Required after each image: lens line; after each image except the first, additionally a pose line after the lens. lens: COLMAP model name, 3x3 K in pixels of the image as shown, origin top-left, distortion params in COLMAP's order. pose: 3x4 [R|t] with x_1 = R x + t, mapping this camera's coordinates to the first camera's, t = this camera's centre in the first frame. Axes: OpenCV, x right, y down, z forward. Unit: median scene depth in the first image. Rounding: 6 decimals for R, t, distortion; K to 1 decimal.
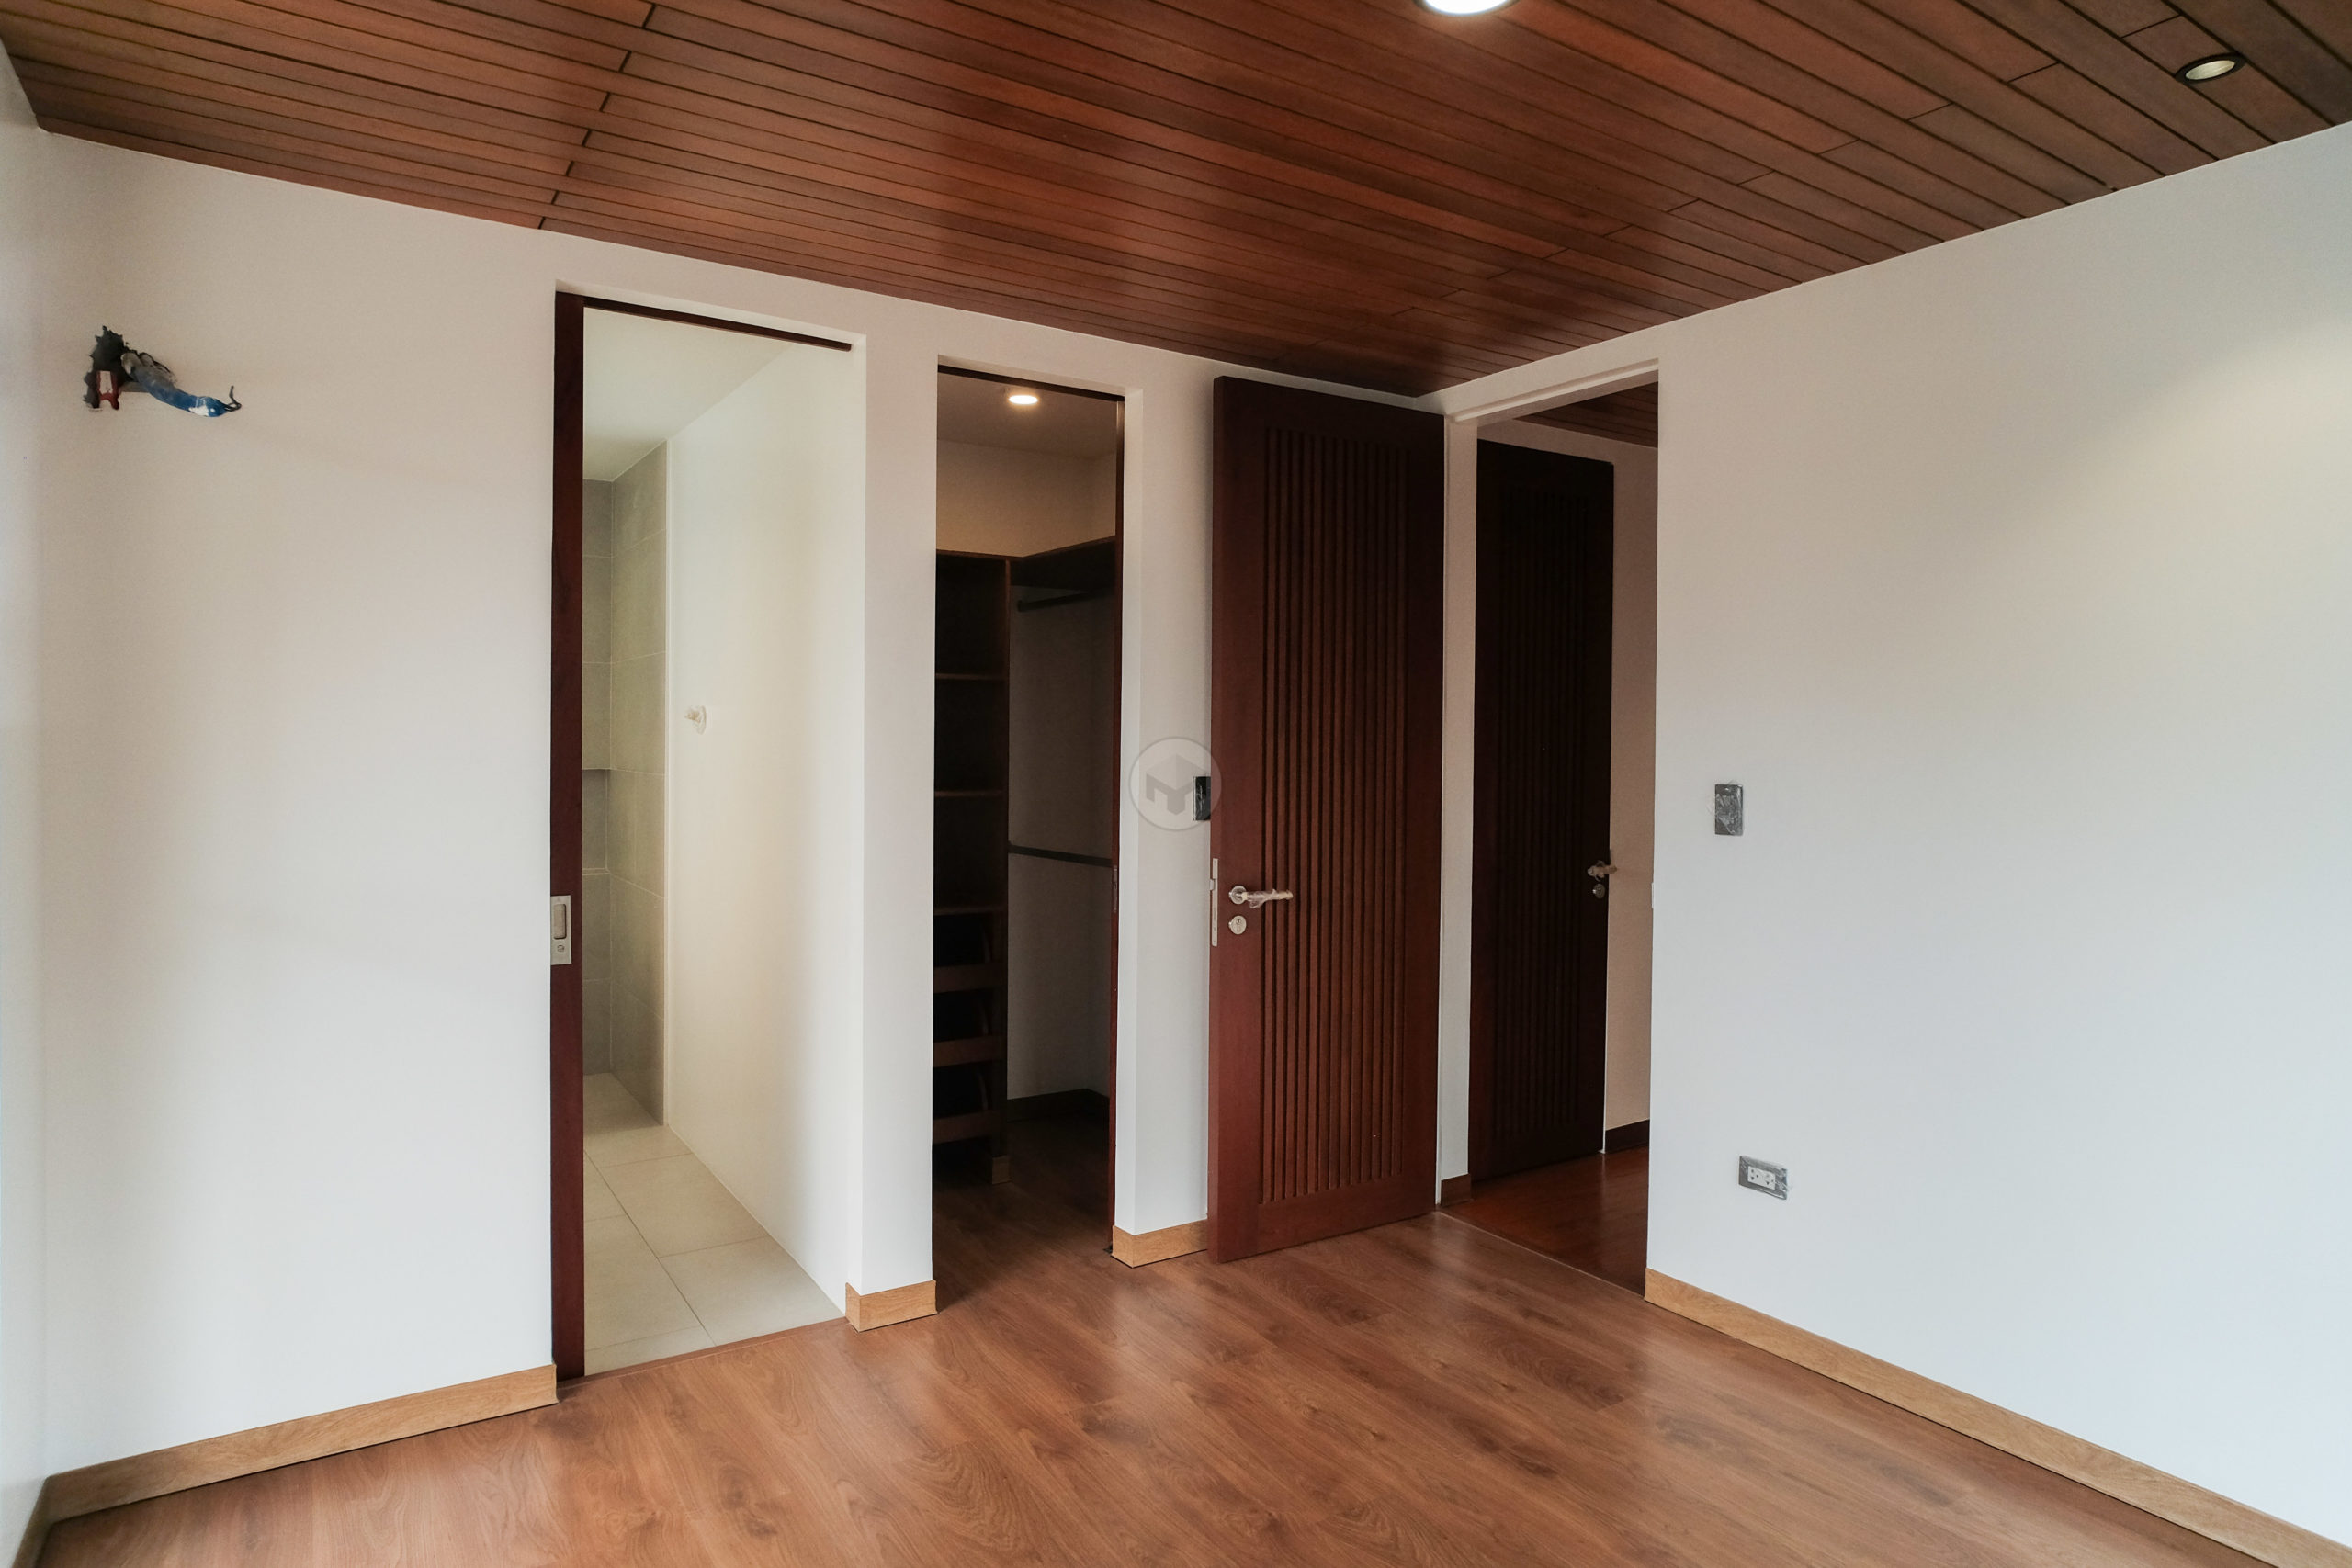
lens RADIAL K [[1356.1, 0, 1172.3], [0, 1356.1, 763.7], [0, 0, 1]] dist [-0.042266, 0.032440]
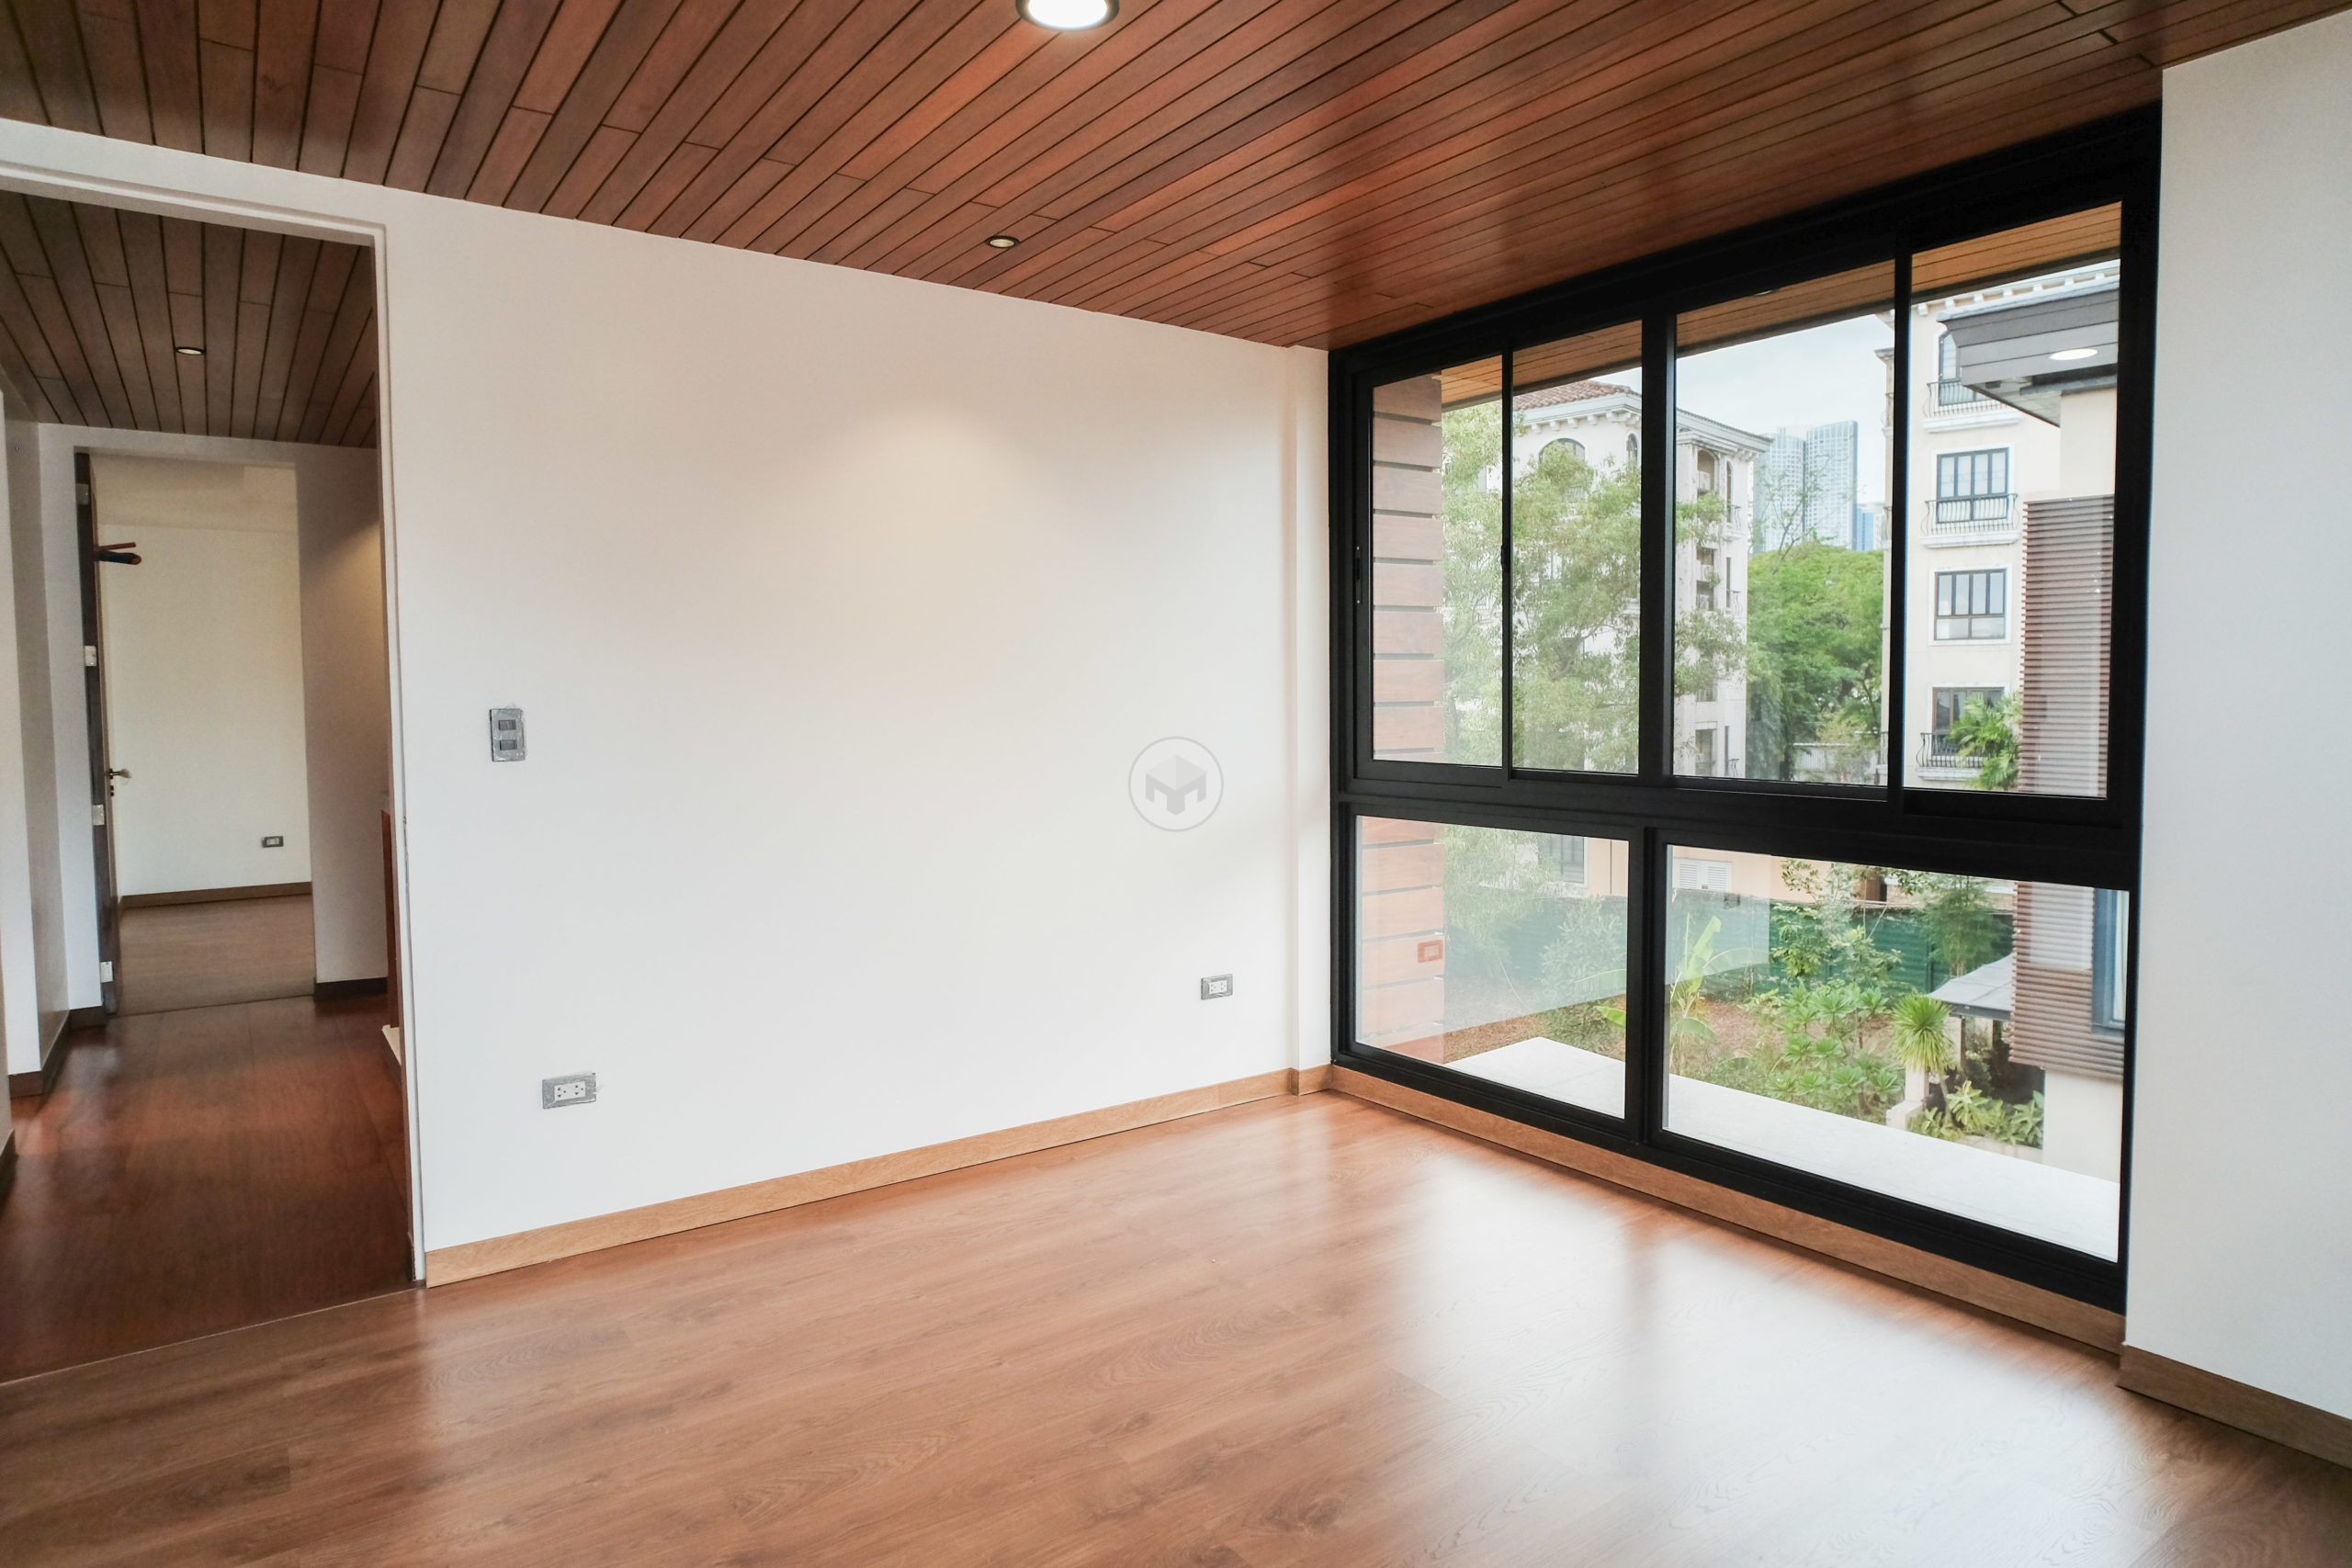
lens RADIAL K [[1356.1, 0, 1172.3], [0, 1356.1, 763.7], [0, 0, 1]] dist [-0.042266, 0.032440]
pose [[-0.033667, -0.060094, 0.997625, -0.591672], [0.027364, 0.997761, 0.061026, 0.009546], [-0.999058, 0.029353, -0.031947, 0.574851]]
